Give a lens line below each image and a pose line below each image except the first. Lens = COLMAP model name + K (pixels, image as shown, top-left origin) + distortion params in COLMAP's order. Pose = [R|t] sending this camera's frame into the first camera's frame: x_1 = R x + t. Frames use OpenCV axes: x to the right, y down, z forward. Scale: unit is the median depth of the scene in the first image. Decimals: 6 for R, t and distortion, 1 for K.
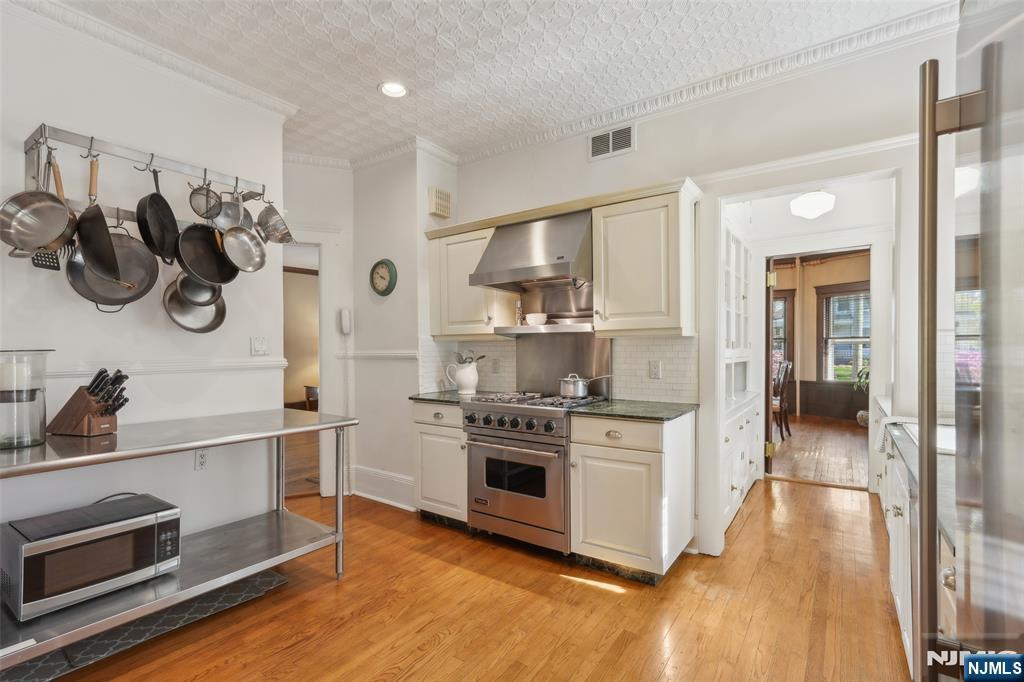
lens RADIAL K [[463.5, 0, 507.7], [0, 463.5, 350.5], [0, 0, 1]] dist [-0.016414, 0.007199]
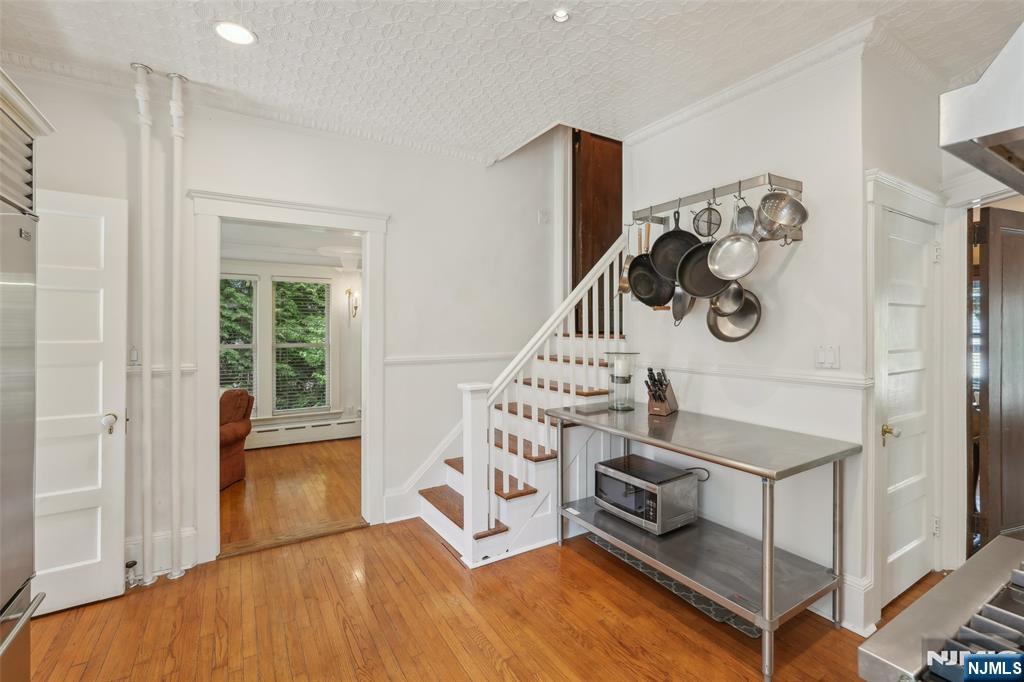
lens RADIAL K [[463.5, 0, 522.7], [0, 463.5, 333.5], [0, 0, 1]] dist [-0.016414, 0.007199]
pose [[-0.388260, 0.003268, -0.921544, 0.446764], [-0.005280, 0.999969, 0.005770, -0.055993], [0.921535, 0.007106, -0.388230, 0.909019]]
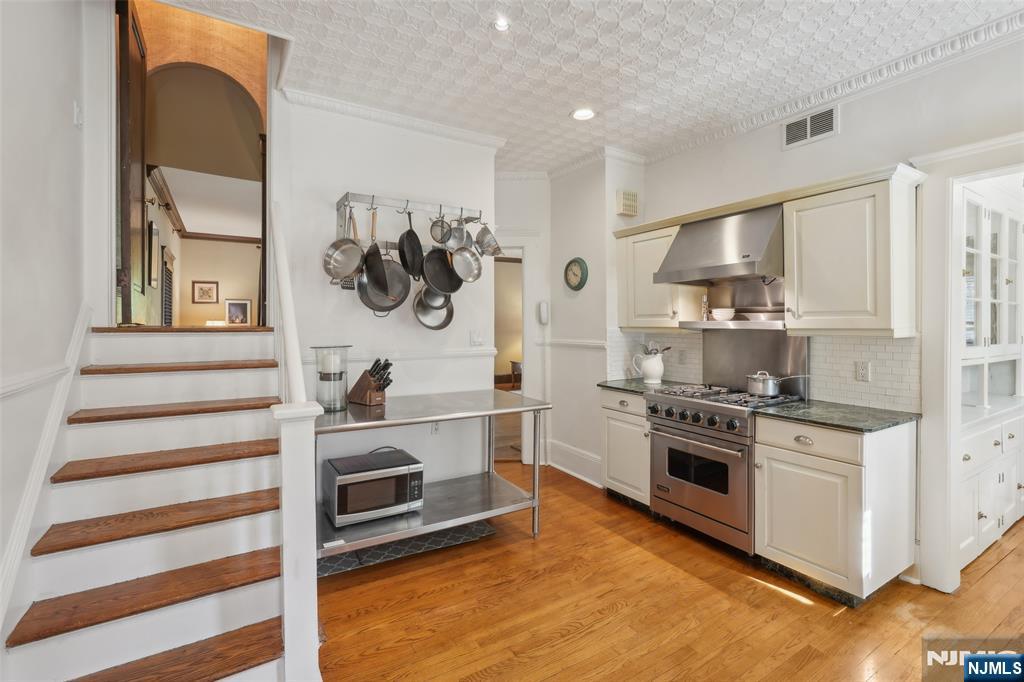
lens RADIAL K [[463.5, 0, 519.3], [0, 463.5, 321.7], [0, 0, 1]] dist [-0.016414, 0.007199]
pose [[0.921942, 0.006826, -0.387267, 0.051447], [-0.006933, 0.999975, 0.001122, -0.059331], [0.387265, 0.001650, 0.921967, -0.107790]]
